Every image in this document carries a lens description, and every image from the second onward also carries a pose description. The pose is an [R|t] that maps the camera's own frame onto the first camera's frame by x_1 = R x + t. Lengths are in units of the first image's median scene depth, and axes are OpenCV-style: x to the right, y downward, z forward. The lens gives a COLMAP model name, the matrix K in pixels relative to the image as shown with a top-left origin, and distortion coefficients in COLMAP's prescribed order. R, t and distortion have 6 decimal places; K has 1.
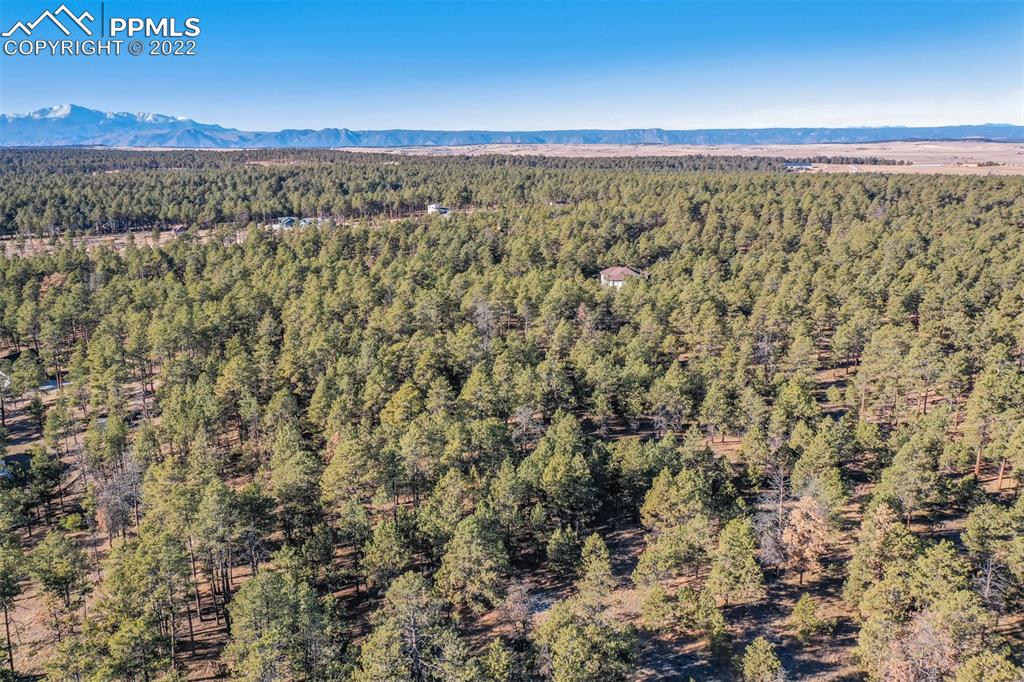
lens RADIAL K [[815.6, 0, 511.8], [0, 815.6, 324.4], [0, 0, 1]] dist [0.018810, 0.005532]
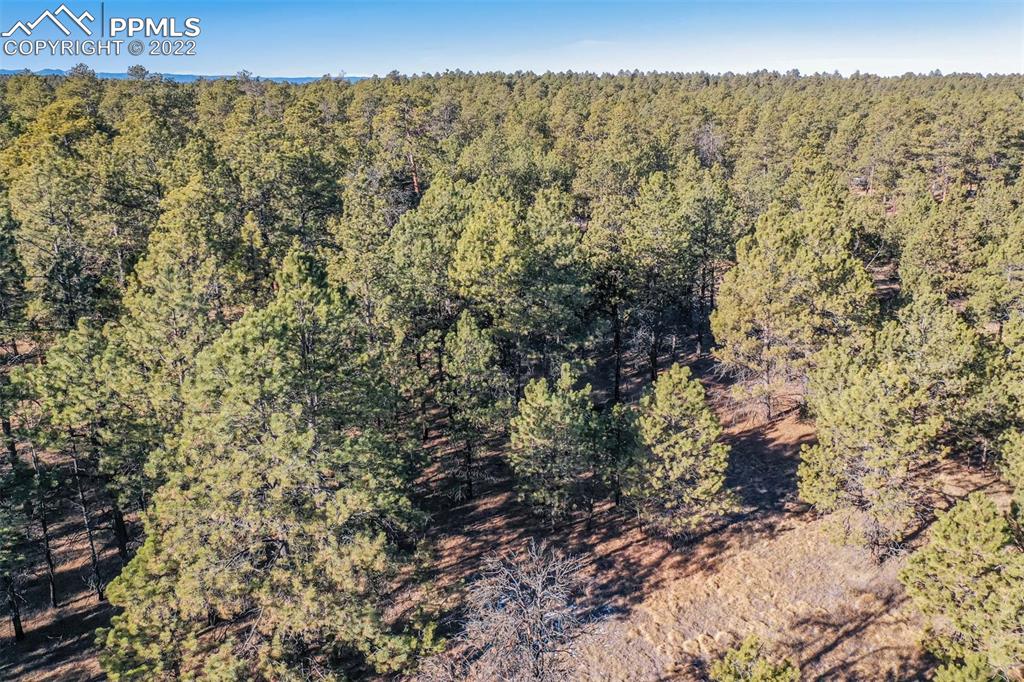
lens RADIAL K [[815.6, 0, 511.8], [0, 815.6, 324.4], [0, 0, 1]] dist [0.018810, 0.005532]
pose [[0.964674, -0.085620, 0.249143, -0.023756], [0.070786, 0.995176, 0.067921, 0.147792], [-0.253757, -0.047886, 0.966082, 0.493821]]
